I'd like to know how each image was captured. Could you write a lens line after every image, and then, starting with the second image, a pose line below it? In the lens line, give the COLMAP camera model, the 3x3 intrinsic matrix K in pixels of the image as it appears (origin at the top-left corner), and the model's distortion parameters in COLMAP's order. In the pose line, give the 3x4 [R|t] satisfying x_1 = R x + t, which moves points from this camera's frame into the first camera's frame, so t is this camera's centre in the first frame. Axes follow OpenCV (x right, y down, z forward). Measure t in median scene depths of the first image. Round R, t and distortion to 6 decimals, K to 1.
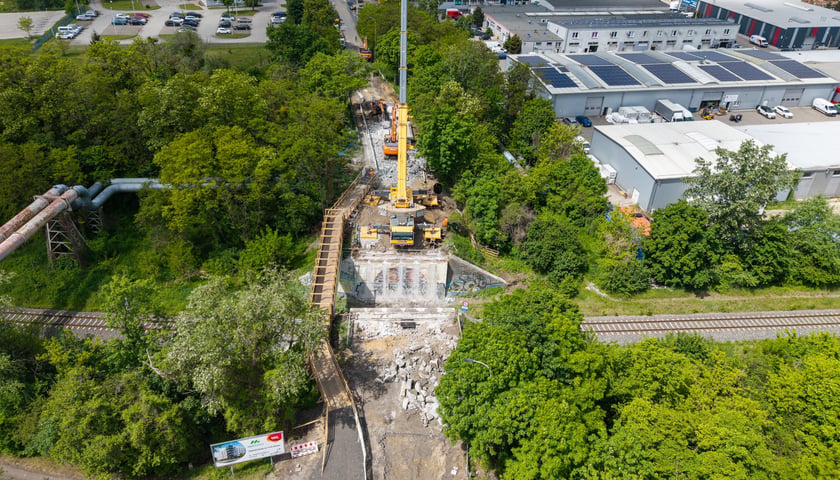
lens RADIAL K [[587.2, 0, 420.0], [0, 587.2, 240.0], [0, 0, 1]] dist [0.011682, 0.004849]
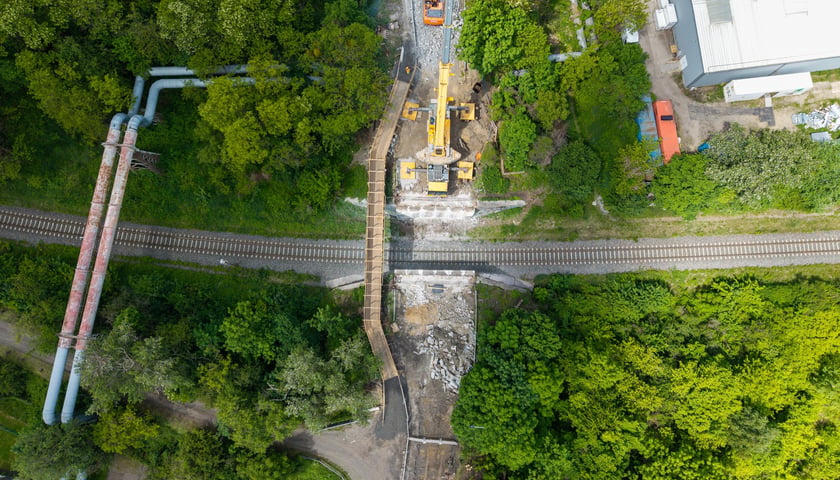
lens RADIAL K [[587.2, 0, 420.0], [0, 587.2, 240.0], [0, 0, 1]] dist [0.011682, 0.004849]
pose [[0.997989, 0.060985, -0.017298, -0.043536], [-0.027309, 0.659884, 0.750871, -0.905395], [0.057207, -0.748888, 0.660222, 0.191818]]
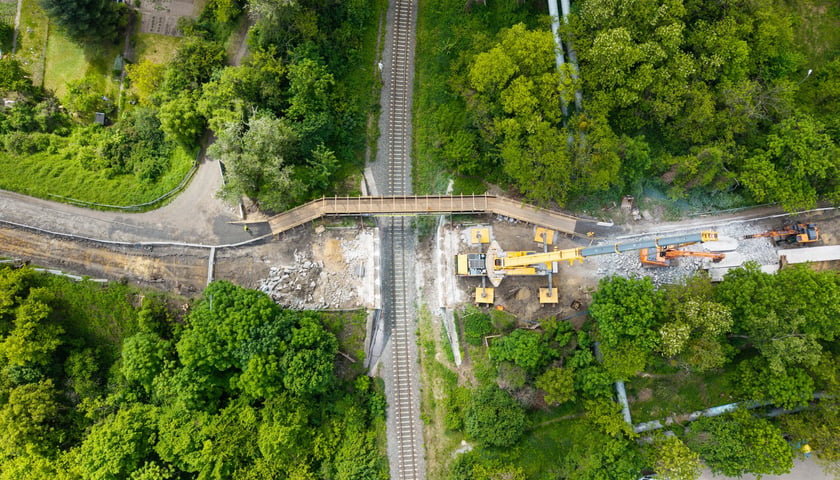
lens RADIAL K [[587.2, 0, 420.0], [0, 587.2, 240.0], [0, 0, 1]] dist [0.011682, 0.004849]
pose [[-0.021340, 0.983633, -0.178916, 0.138905], [-0.550697, 0.137797, 0.823253, -1.000198], [0.834432, 0.116097, 0.538743, 0.378179]]
